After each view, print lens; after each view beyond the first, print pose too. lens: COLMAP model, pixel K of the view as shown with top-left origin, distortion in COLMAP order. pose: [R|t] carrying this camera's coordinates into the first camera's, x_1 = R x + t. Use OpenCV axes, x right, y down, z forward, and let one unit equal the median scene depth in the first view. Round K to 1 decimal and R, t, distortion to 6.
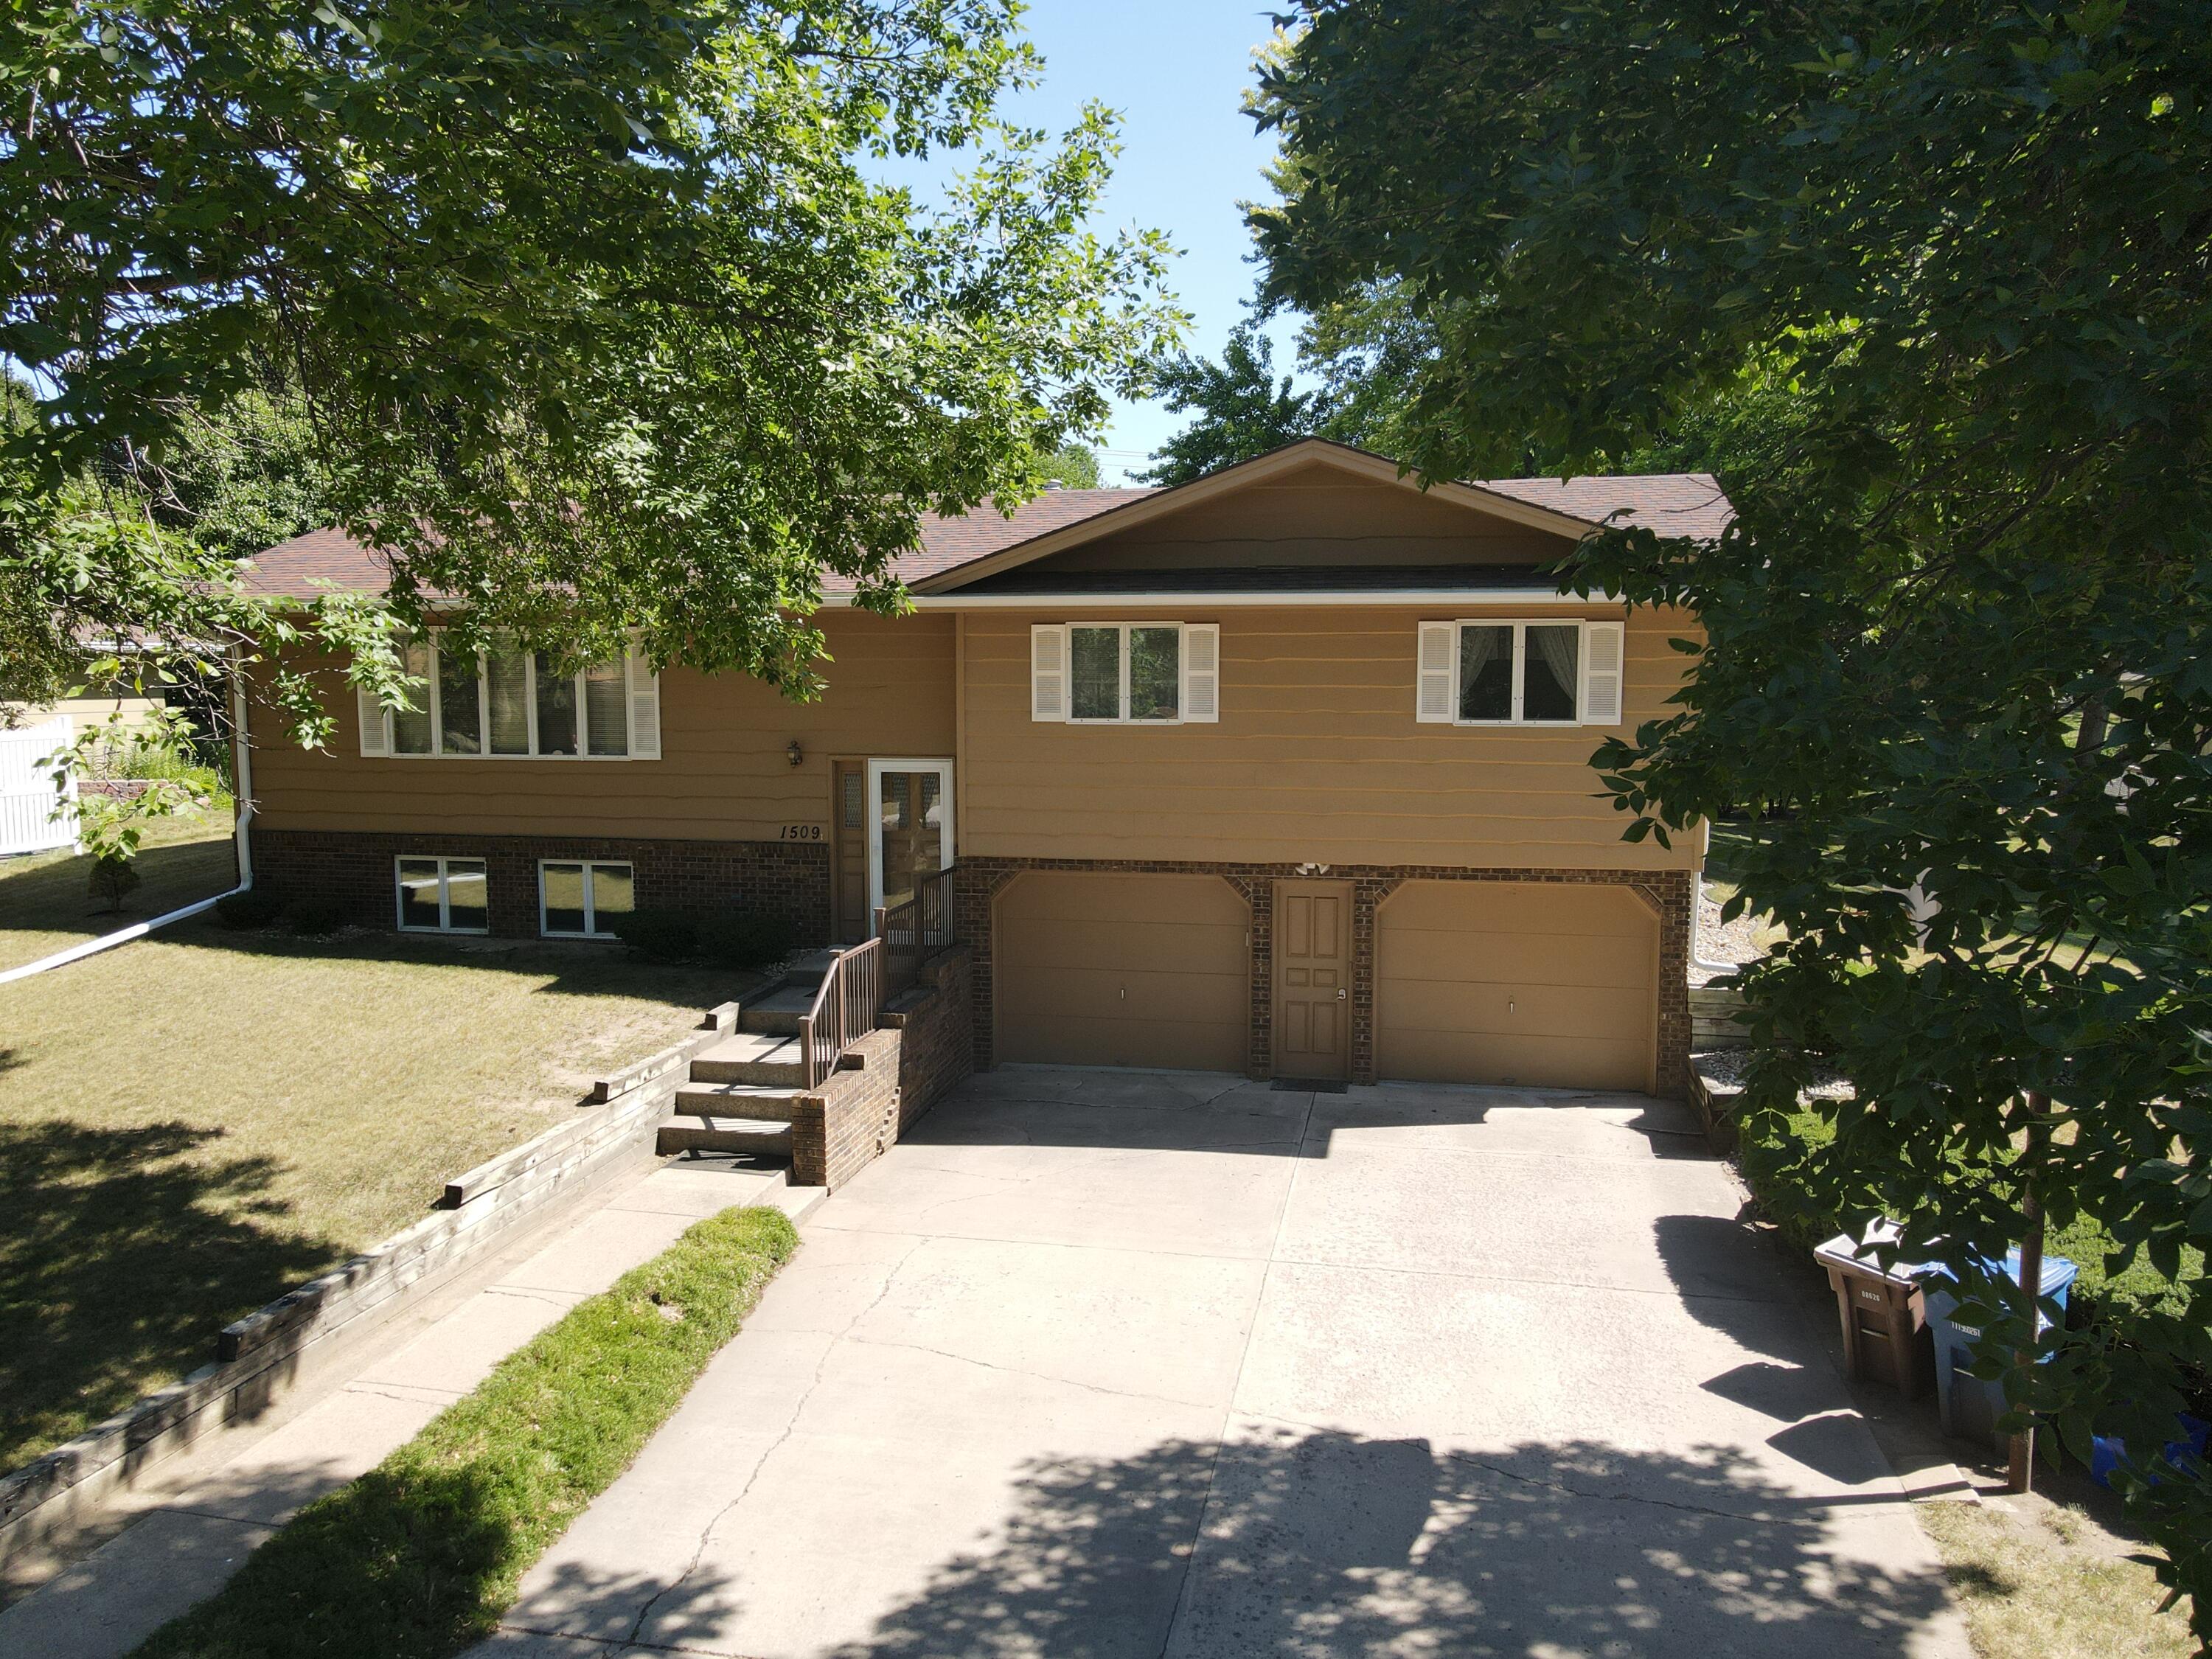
lens RADIAL K [[1623.6, 0, 1105.1], [0, 1623.6, 837.3], [0, 0, 1]] dist [0.026082, -0.011664]
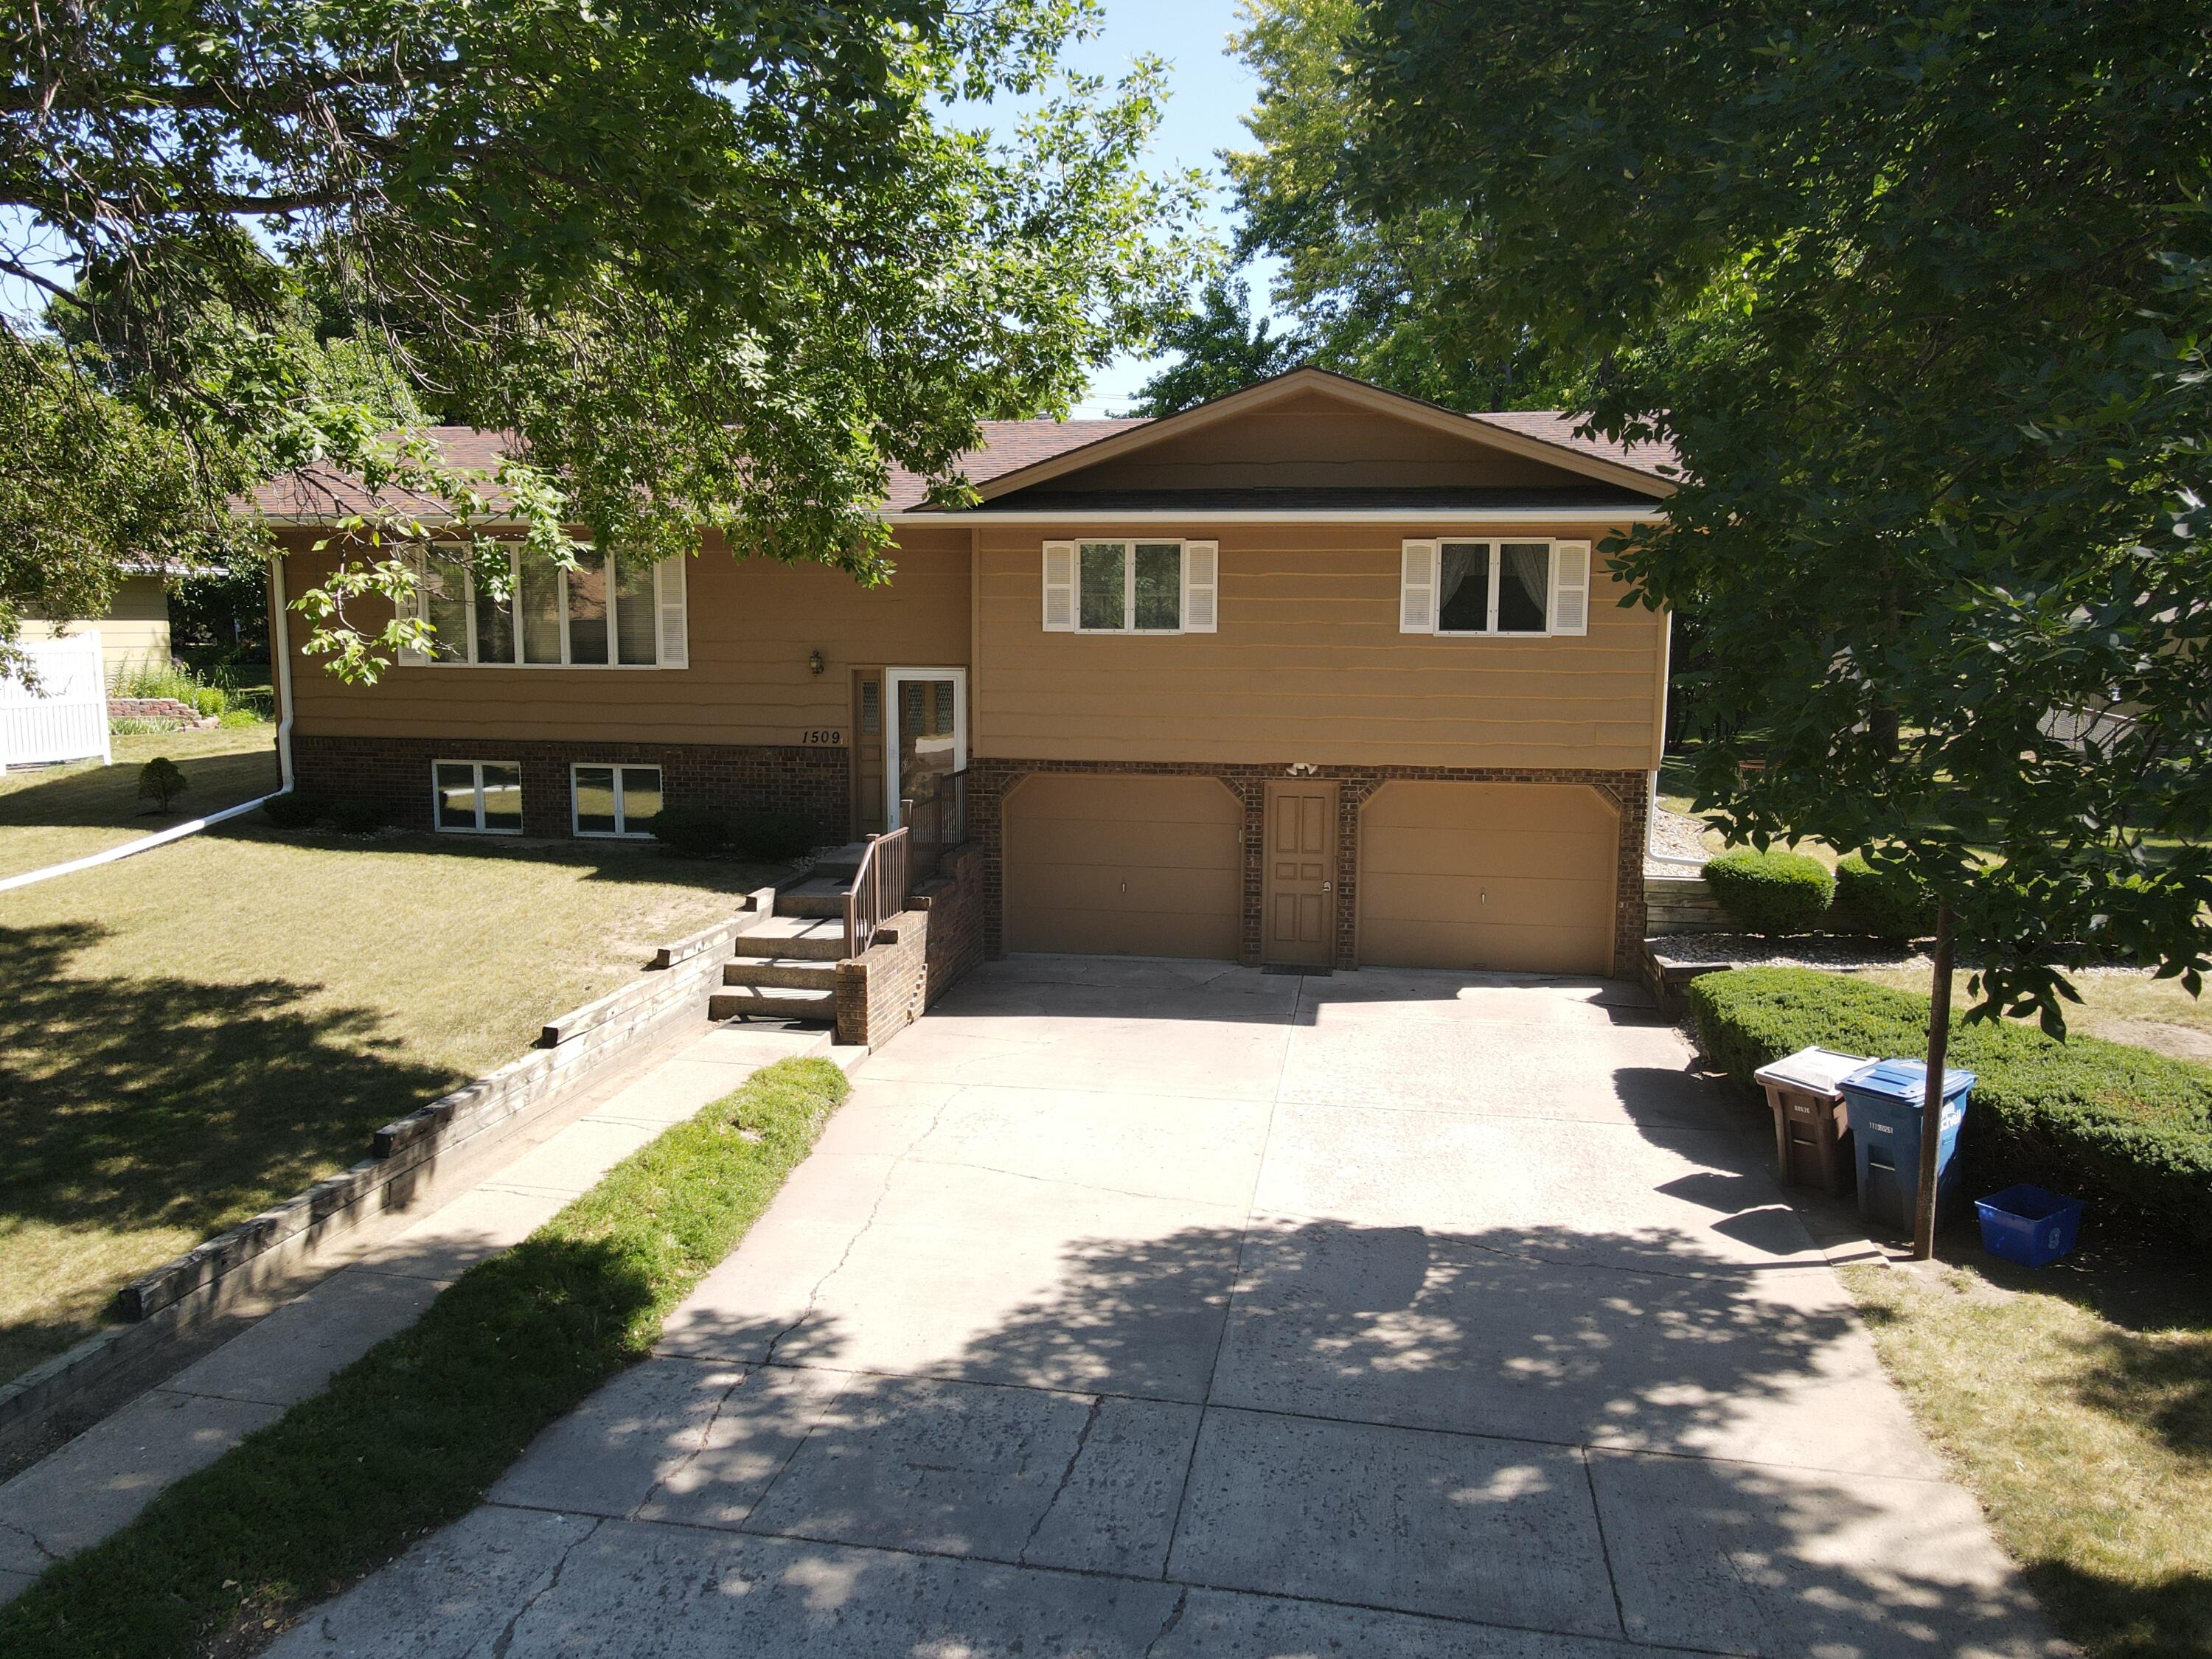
lens RADIAL K [[1623.6, 0, 1113.2], [0, 1623.6, 824.1], [0, 0, 1]] dist [0.026082, -0.011664]
pose [[0.999453, 0.001846, 0.033033, -0.039976], [-0.002558, 0.999765, 0.021520, 0.038759], [-0.032985, -0.021593, 0.999223, -0.093055]]
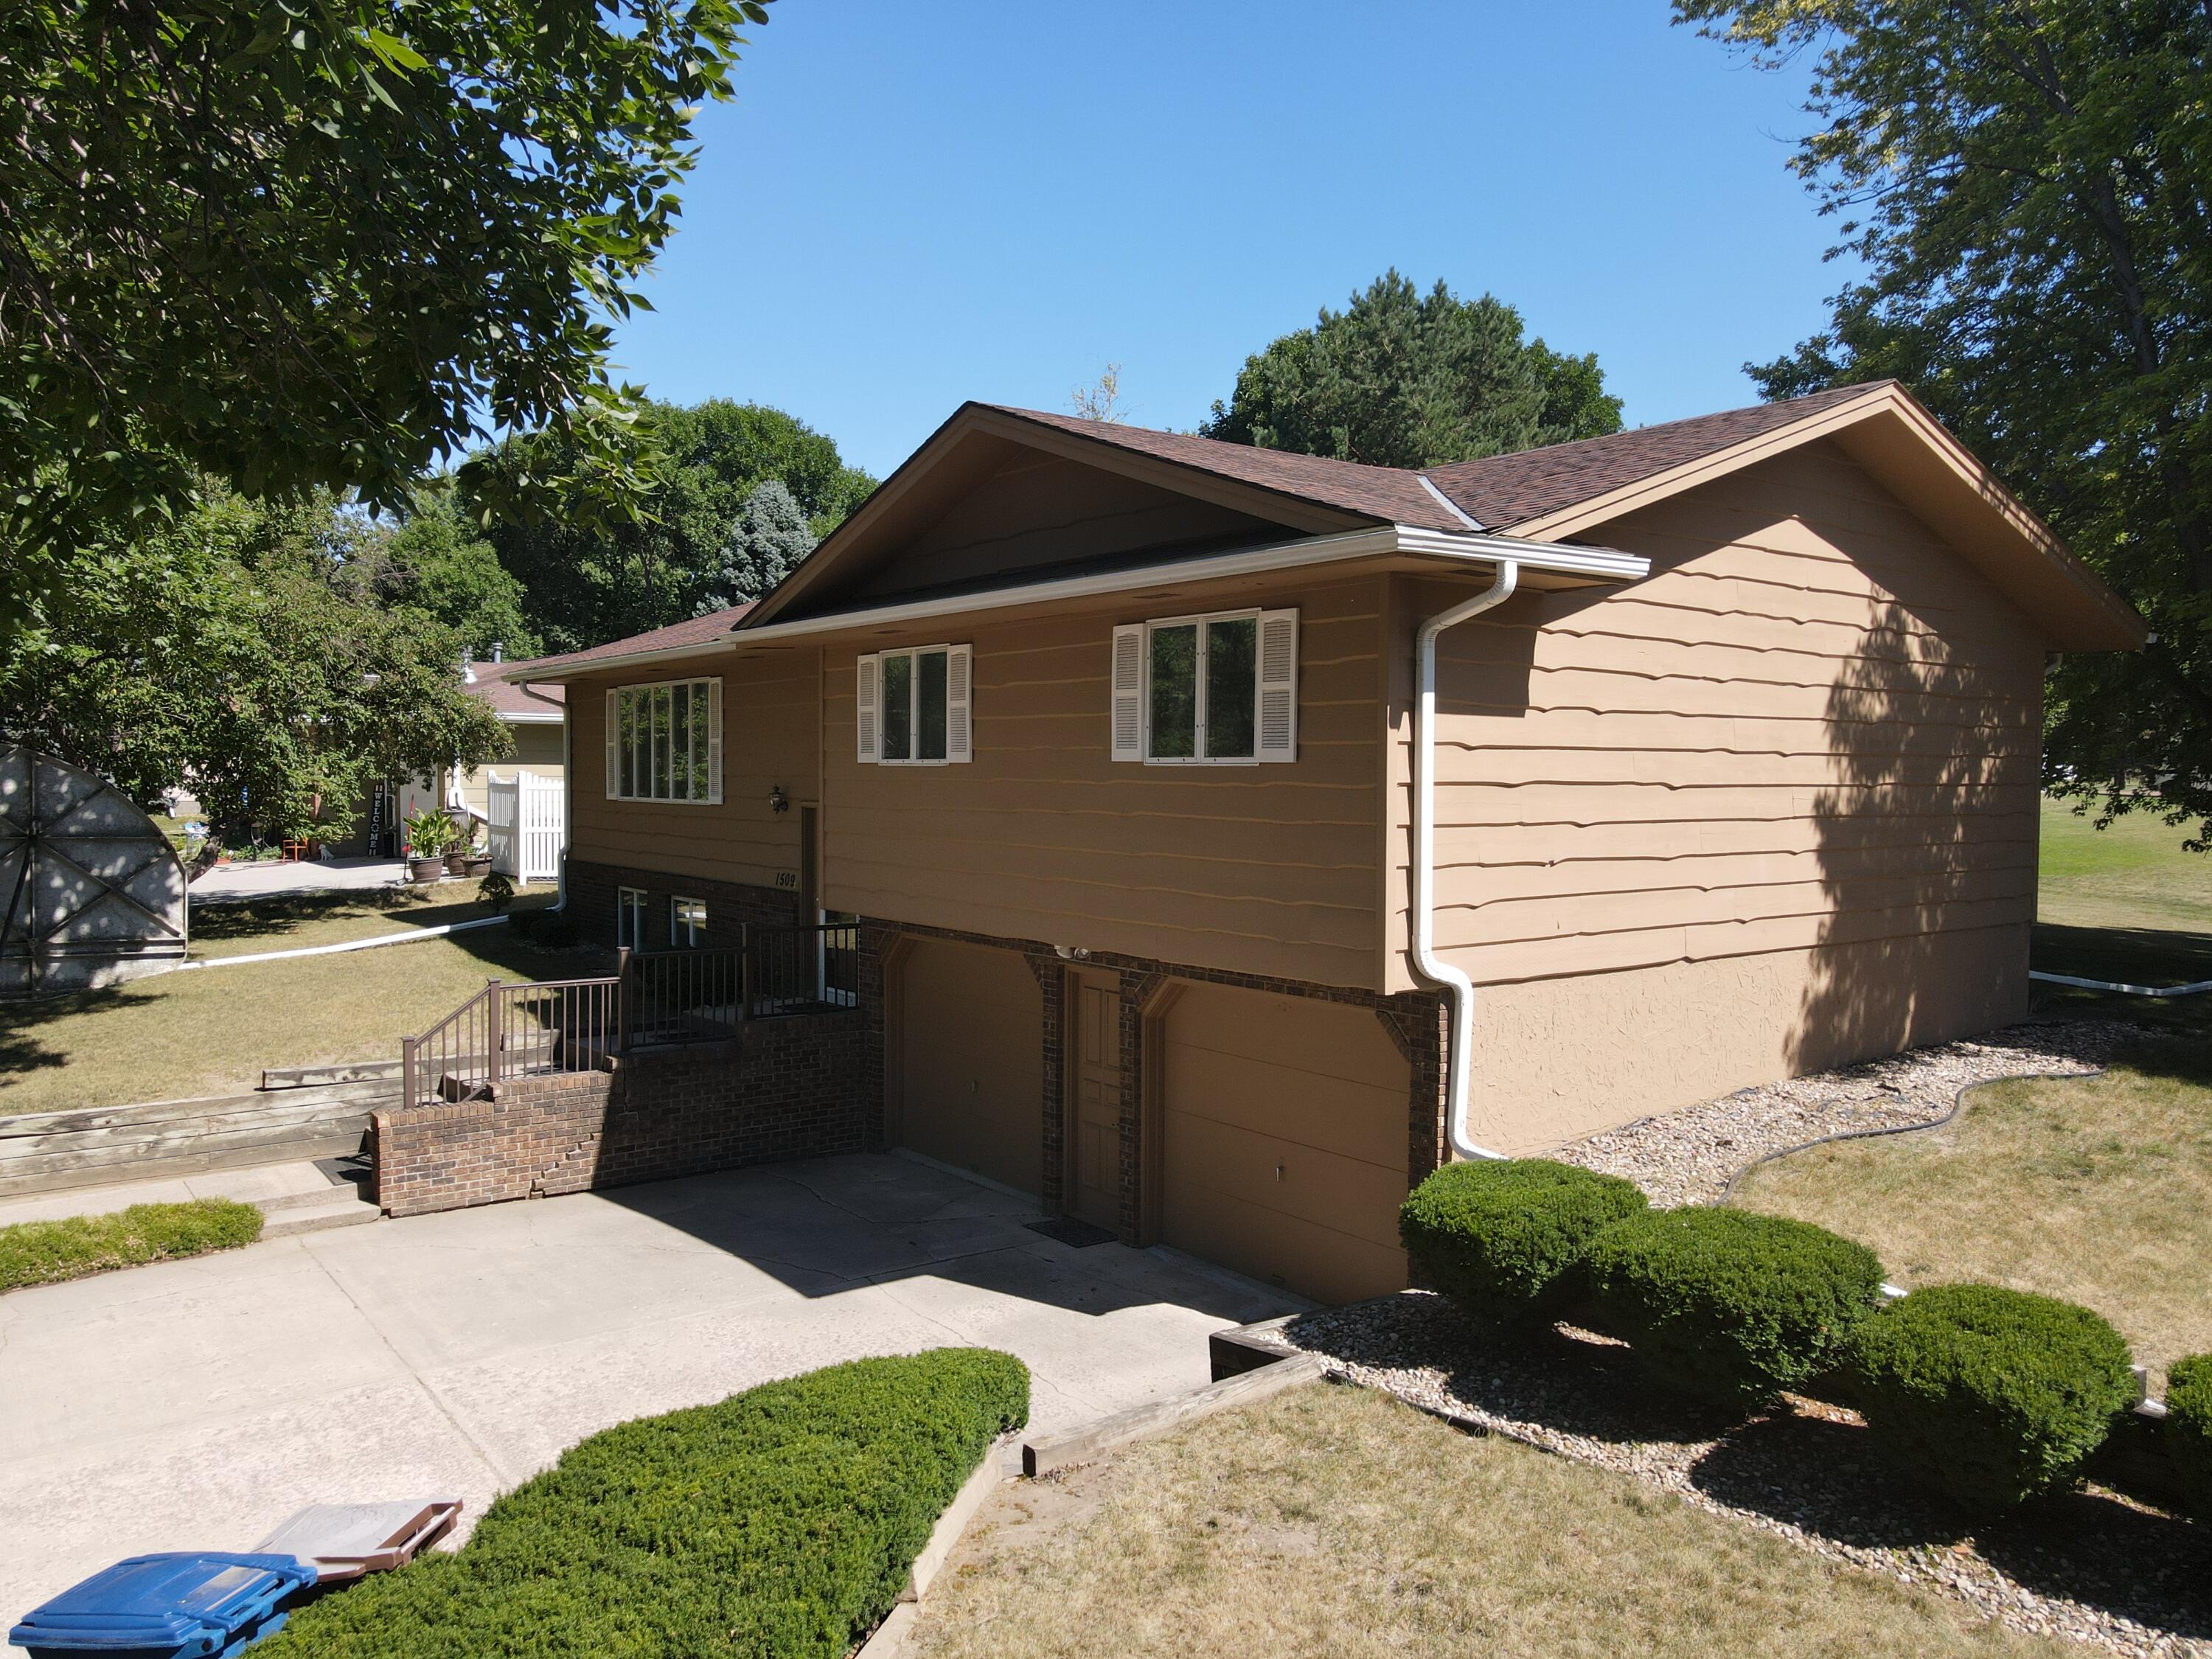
lens RADIAL K [[1623.6, 0, 1113.2], [0, 1623.6, 847.5], [0, 0, 1]] dist [0.026082, -0.011664]
pose [[0.740347, 0.035073, -0.671309, 0.784909], [-0.073564, 0.996867, -0.029047, -0.010405], [0.668187, 0.070889, 0.740608, 0.506713]]
